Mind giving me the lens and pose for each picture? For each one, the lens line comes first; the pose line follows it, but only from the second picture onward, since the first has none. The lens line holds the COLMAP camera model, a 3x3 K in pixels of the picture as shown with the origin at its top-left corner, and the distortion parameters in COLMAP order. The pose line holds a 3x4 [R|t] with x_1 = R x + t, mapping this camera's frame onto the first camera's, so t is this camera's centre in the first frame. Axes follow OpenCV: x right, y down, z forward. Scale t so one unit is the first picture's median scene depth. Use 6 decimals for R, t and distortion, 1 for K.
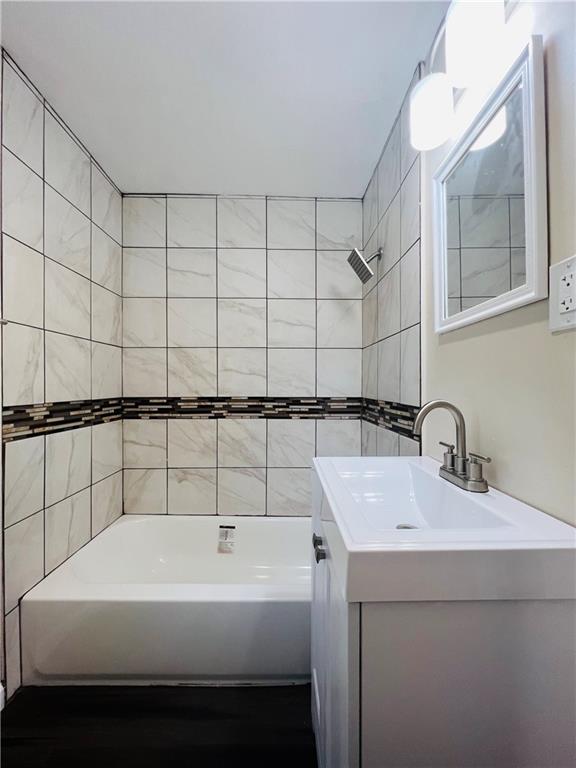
lens RADIAL K [[308.2, 0, 286.5], [0, 308.2, 384.0], [0, 0, 1]] dist [-0.000668, 0.001189]
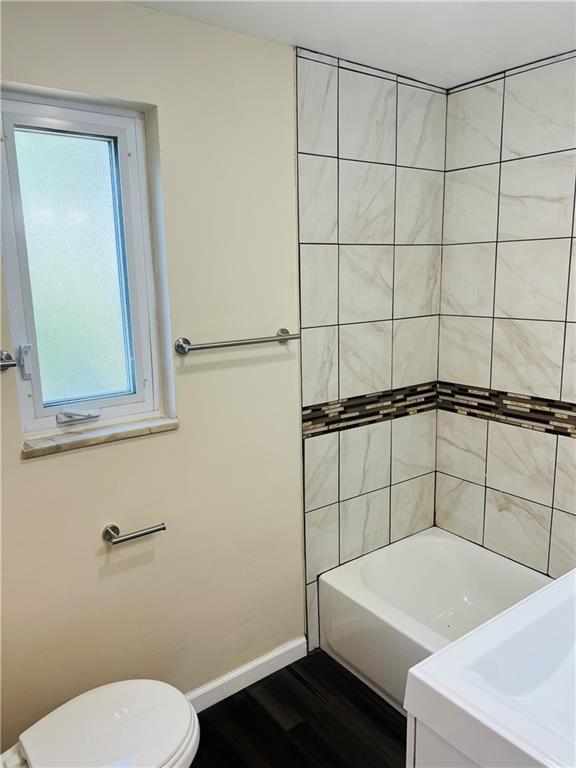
lens RADIAL K [[577.7, 0, 290.3], [0, 577.7, 383.0], [0, 0, 1]] dist [0.071920, -0.004102]
pose [[0.600147, 0.139589, -0.787615, 0.417090], [0.018394, 0.981987, 0.188054, -0.251359], [0.799678, -0.127347, 0.586769, -0.144839]]
